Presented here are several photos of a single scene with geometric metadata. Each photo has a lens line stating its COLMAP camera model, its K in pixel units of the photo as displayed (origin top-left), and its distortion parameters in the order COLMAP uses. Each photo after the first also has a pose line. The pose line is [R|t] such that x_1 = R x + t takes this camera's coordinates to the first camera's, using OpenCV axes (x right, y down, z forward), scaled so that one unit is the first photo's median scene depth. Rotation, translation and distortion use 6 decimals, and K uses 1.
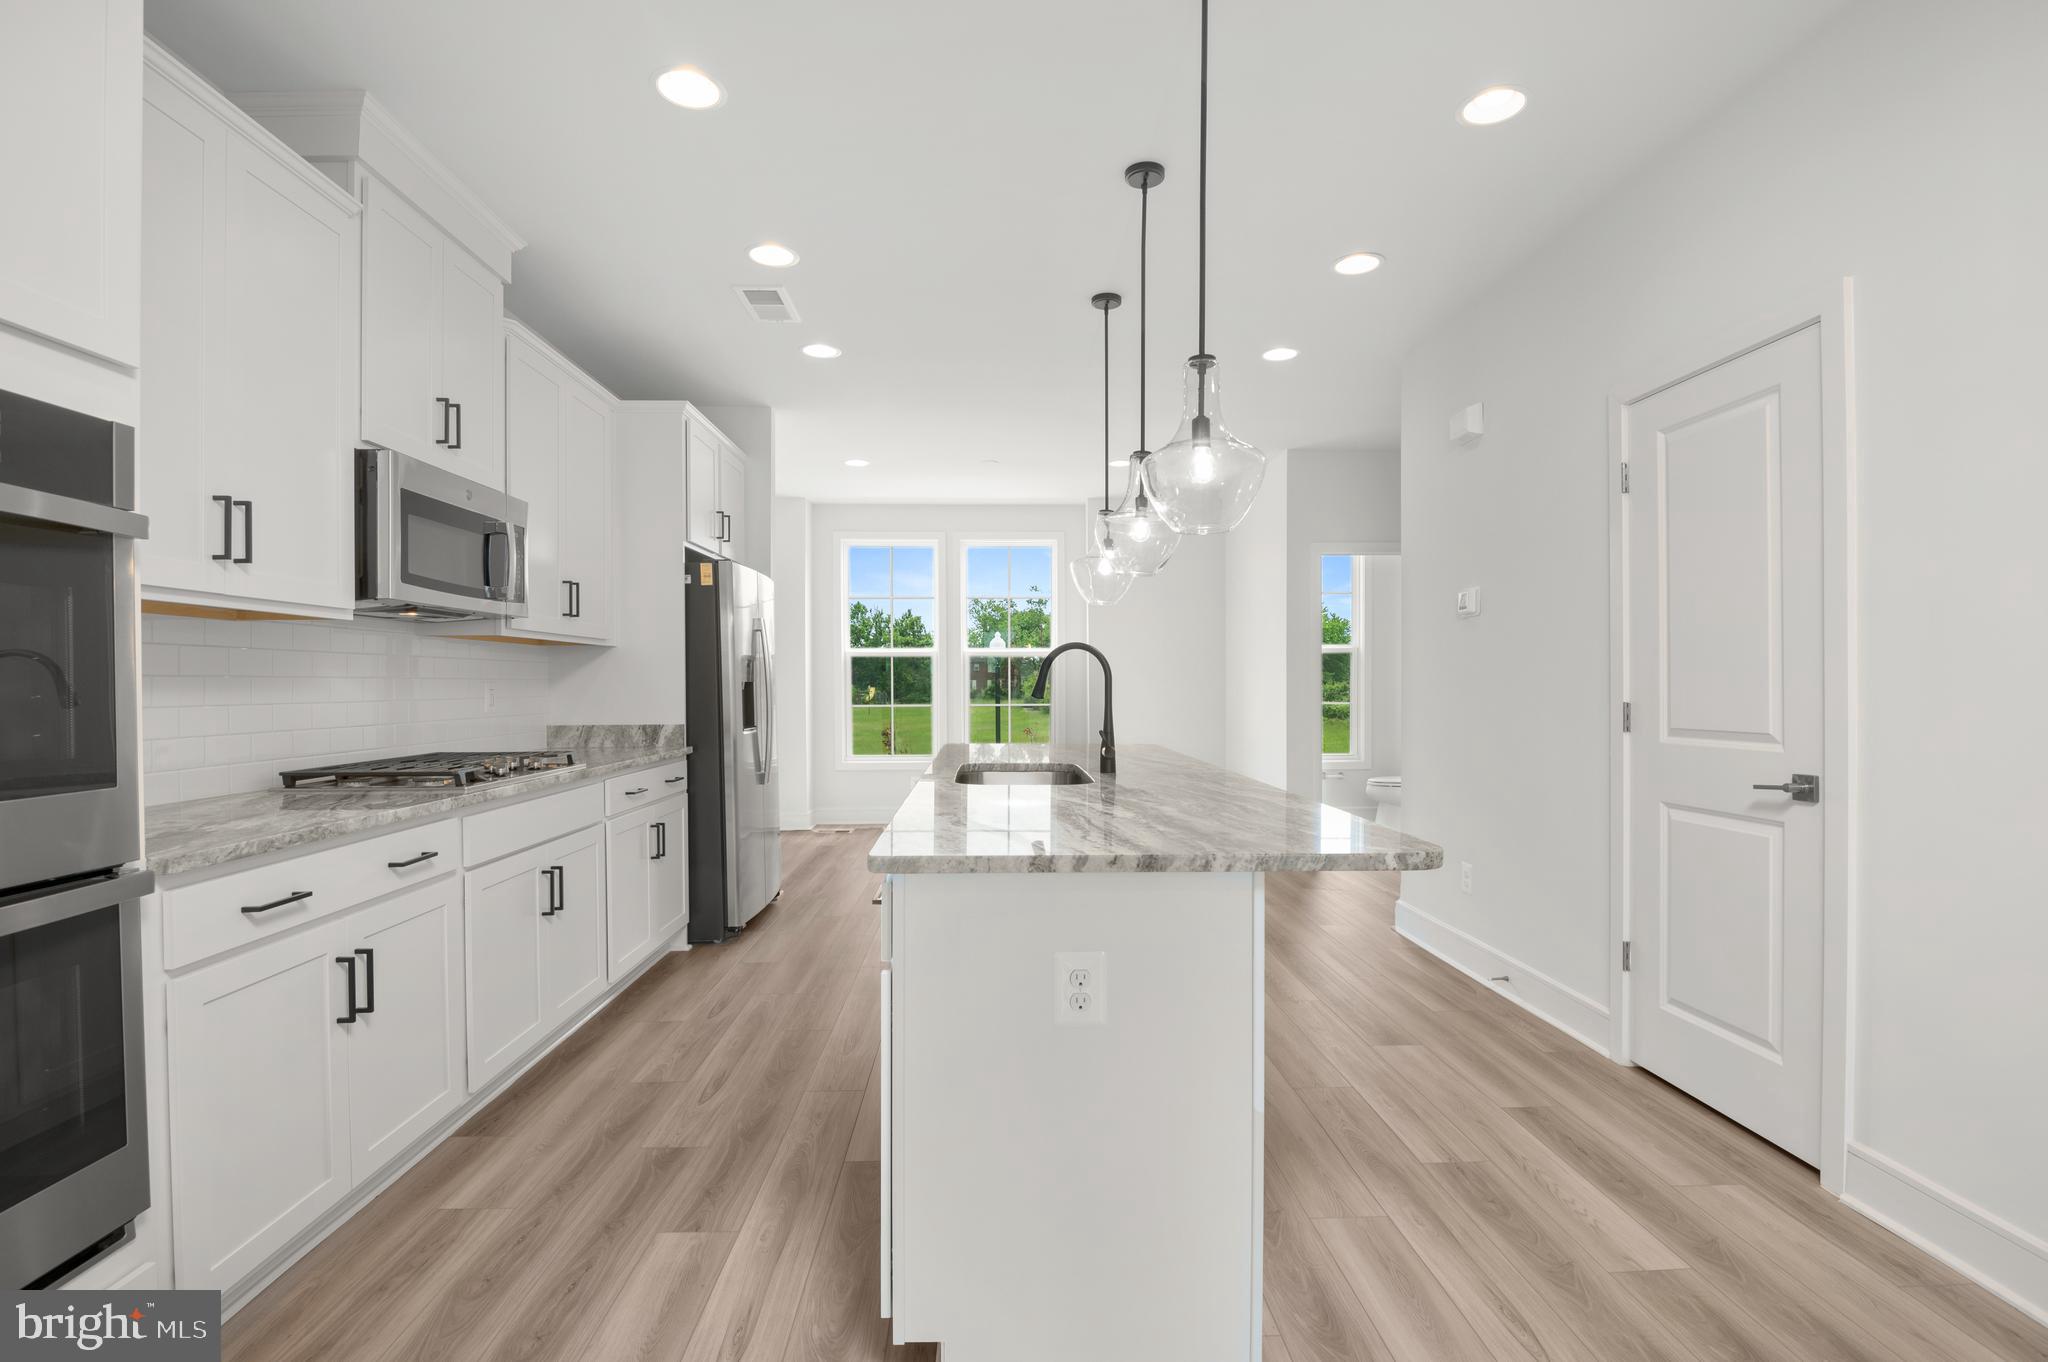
lens RADIAL K [[951.9, 0, 1023.5], [0, 951.9, 698.9], [0, 0, 1]] dist [-0.003683, -0.010628]
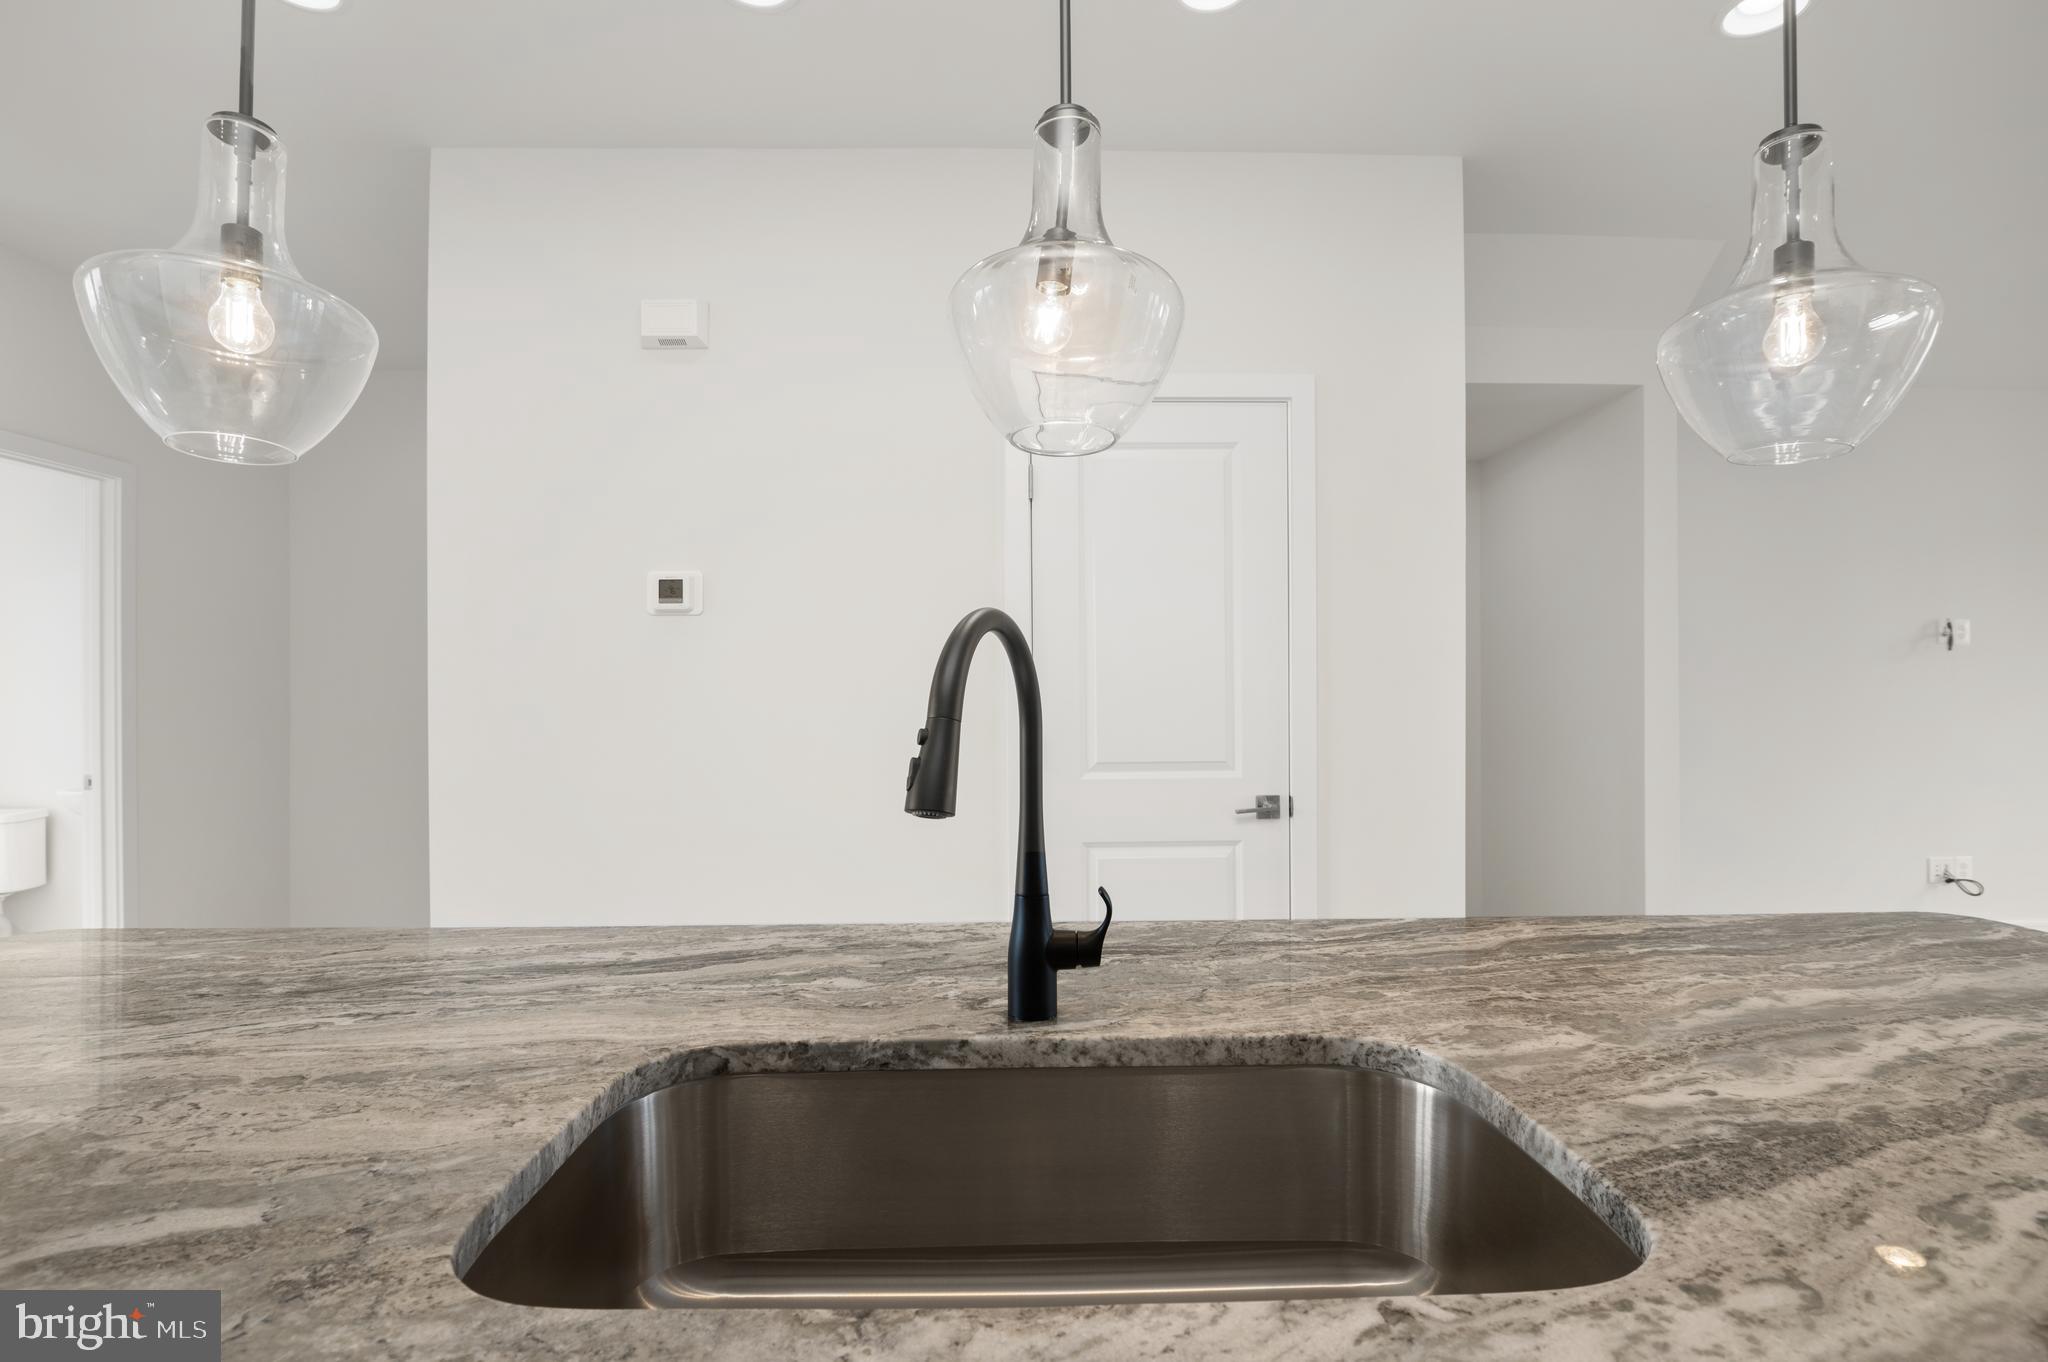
lens RADIAL K [[943.5, 0, 1023.7], [0, 943.5, 703.9], [0, 0, 1]] dist [-0.001514, -0.010644]
pose [[0.006315, -0.006984, 0.999956, -0.227935], [0.018530, 0.999805, 0.006866, -0.031122], [-0.999808, 0.018485, 0.006443, 0.957710]]
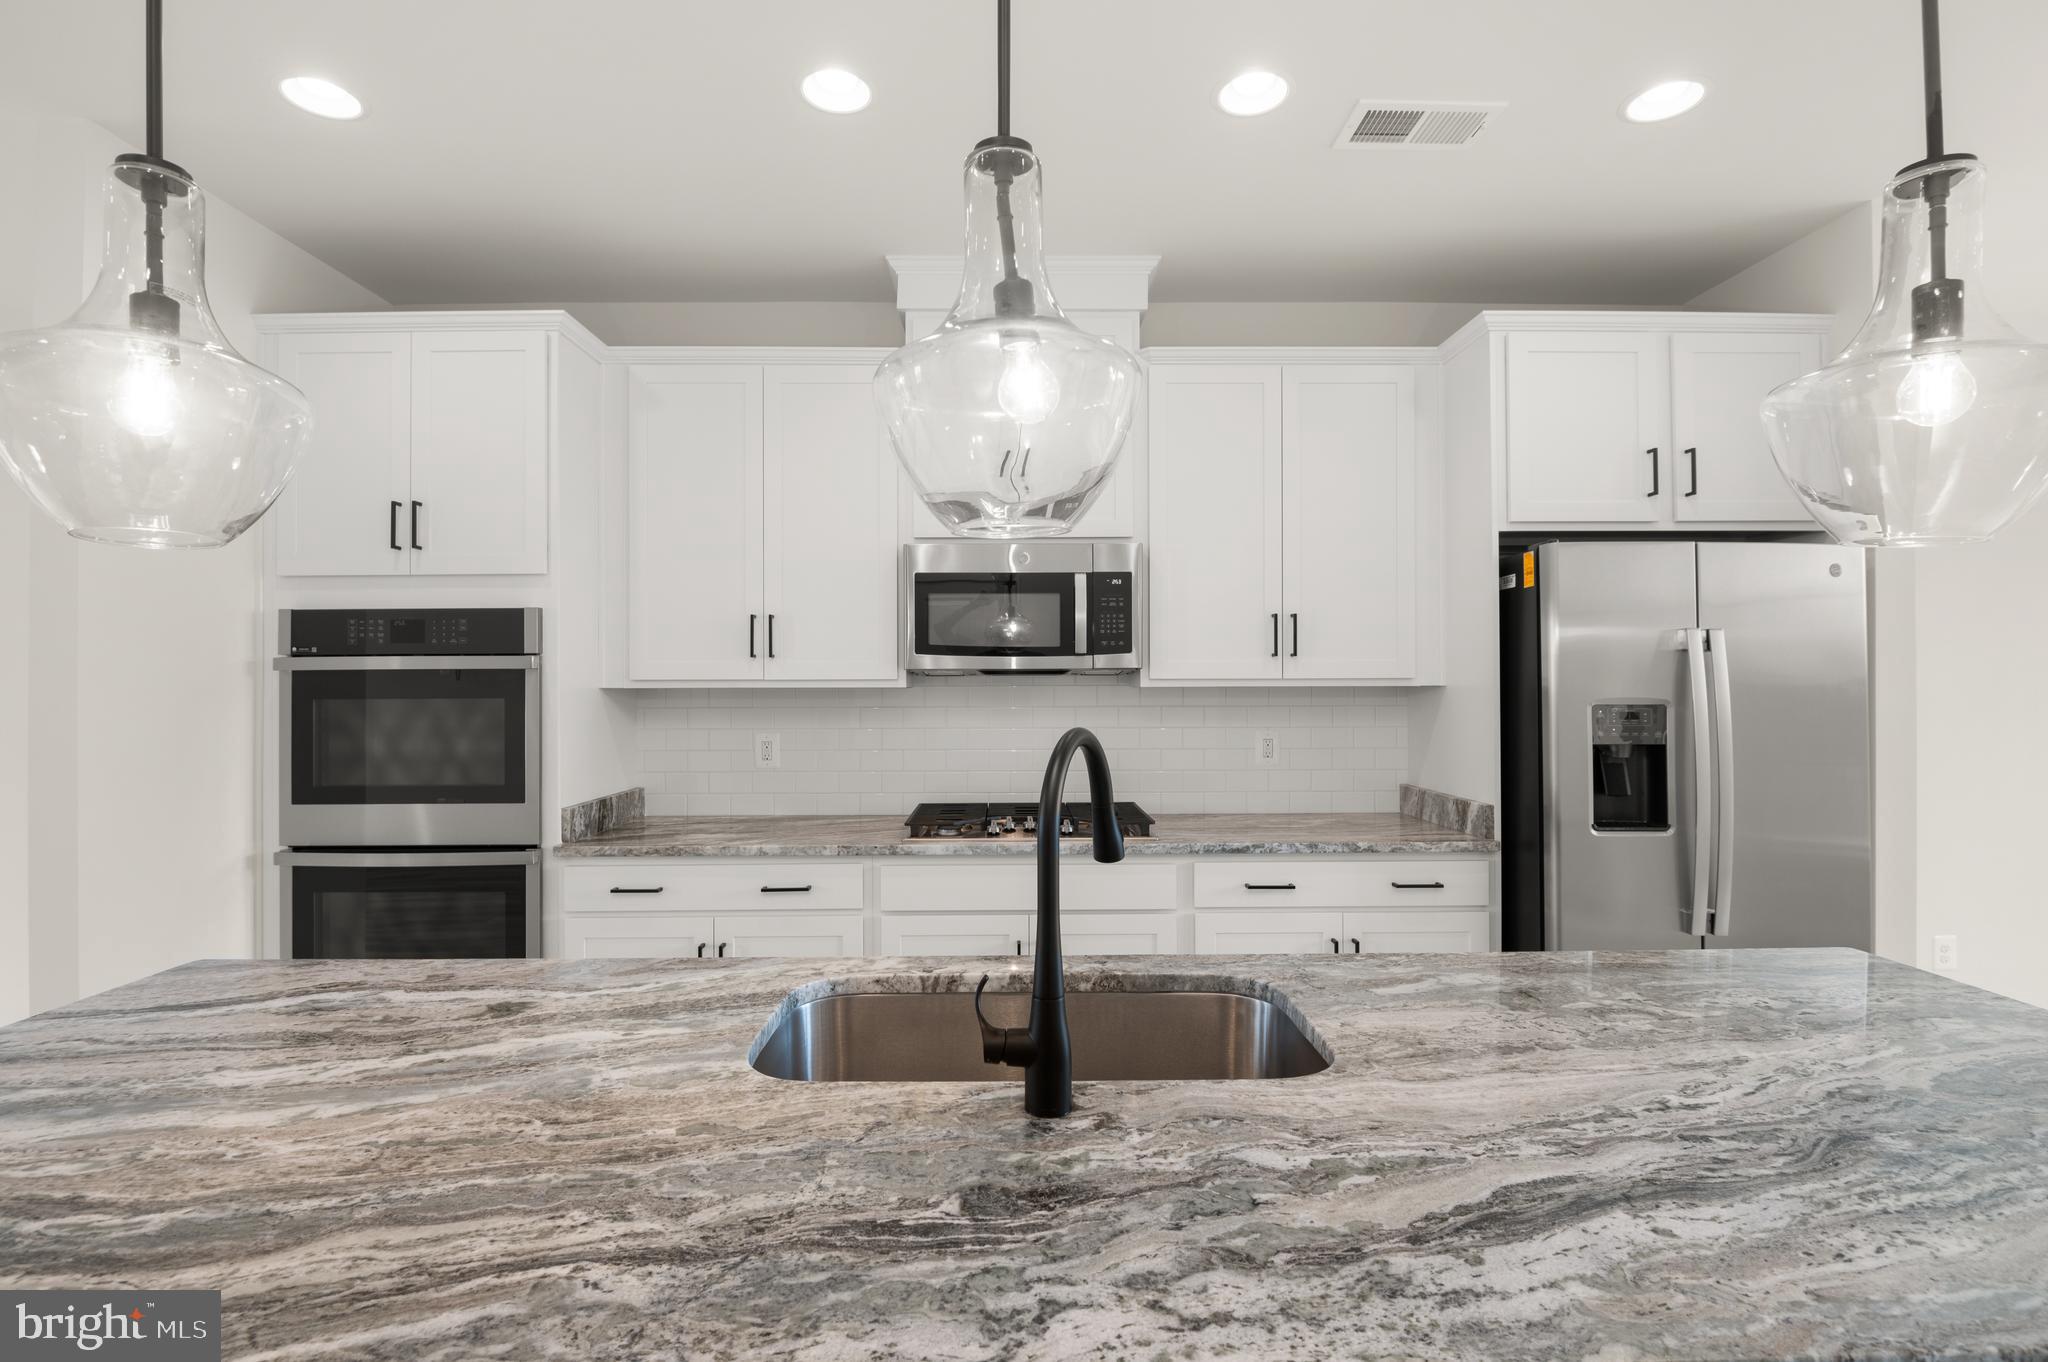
lens RADIAL K [[942.6, 0, 1017.8], [0, 942.6, 692.0], [0, 0, 1]] dist [-0.005120, -0.008439]
pose [[-0.027005, 0.011709, -0.999567, 0.415120], [-0.012119, 0.999854, 0.012040, -0.075788], [0.999562, 0.012439, -0.026859, 0.955101]]
